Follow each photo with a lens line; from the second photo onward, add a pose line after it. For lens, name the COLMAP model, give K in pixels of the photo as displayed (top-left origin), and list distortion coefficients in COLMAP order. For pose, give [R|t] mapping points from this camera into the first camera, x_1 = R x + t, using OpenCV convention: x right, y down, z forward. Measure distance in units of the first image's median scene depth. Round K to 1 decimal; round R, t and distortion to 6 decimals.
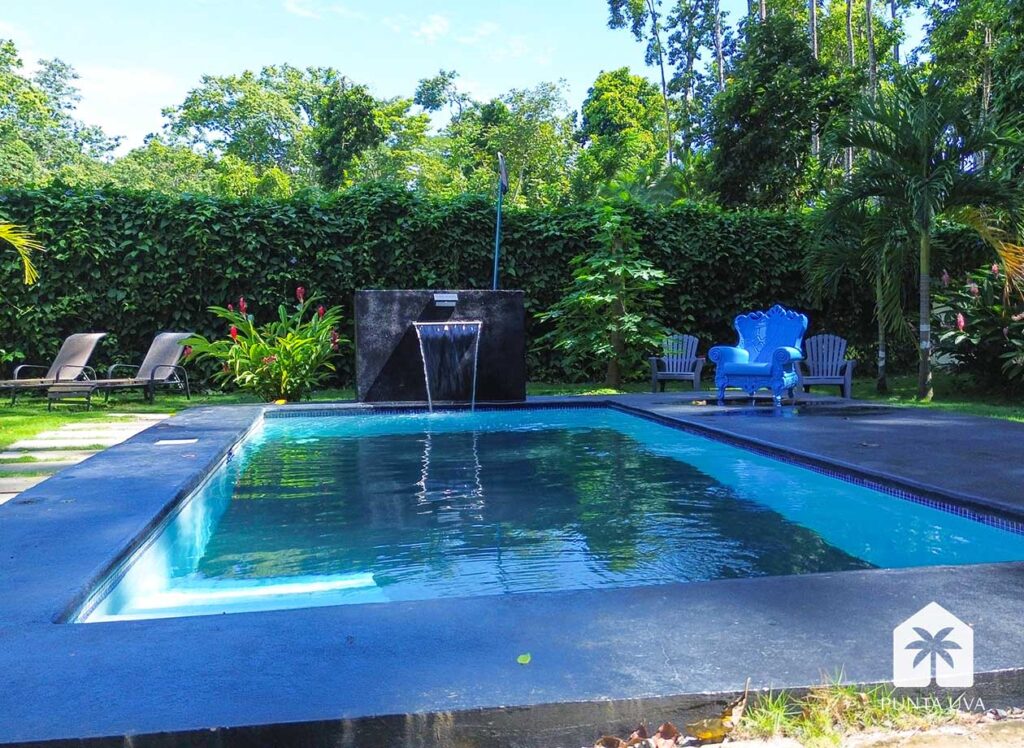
lens RADIAL K [[947.2, 0, 512.4], [0, 947.2, 373.2], [0, 0, 1]] dist [0.030489, 0.000000]
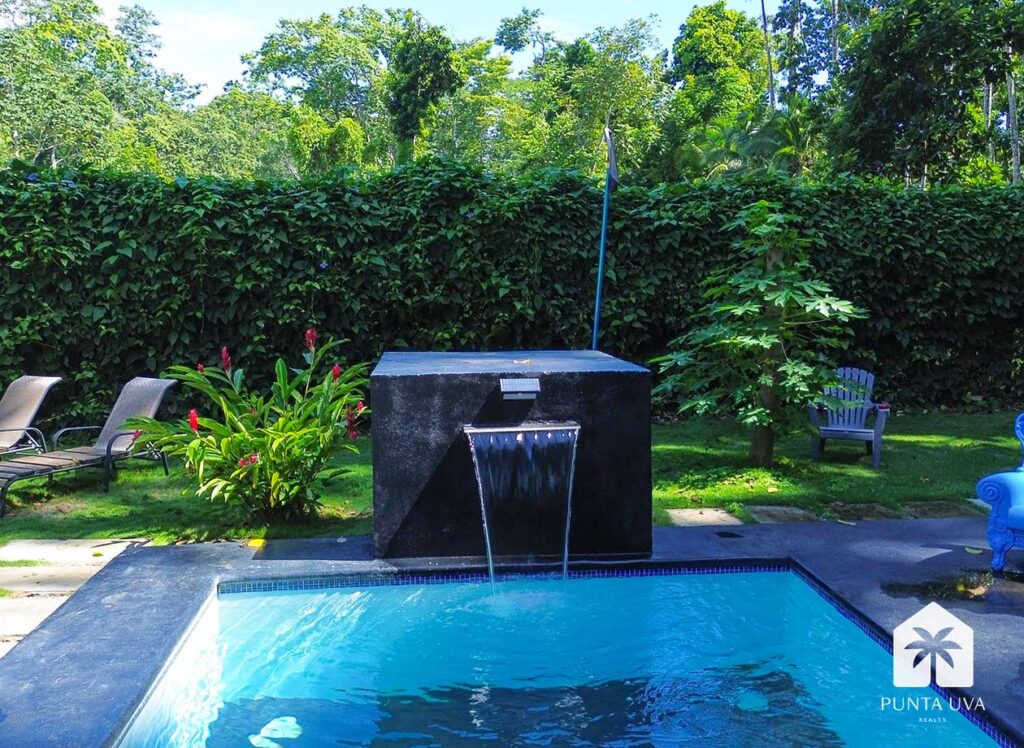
lens RADIAL K [[947.2, 0, 512.5], [0, 947.2, 372.0], [0, 0, 1]] dist [0.030489, 0.000000]
pose [[0.996390, 0.011267, -0.084143, -0.014602], [-0.006518, 0.998381, 0.056499, -0.070618], [0.084644, -0.055747, 0.994851, 0.234797]]
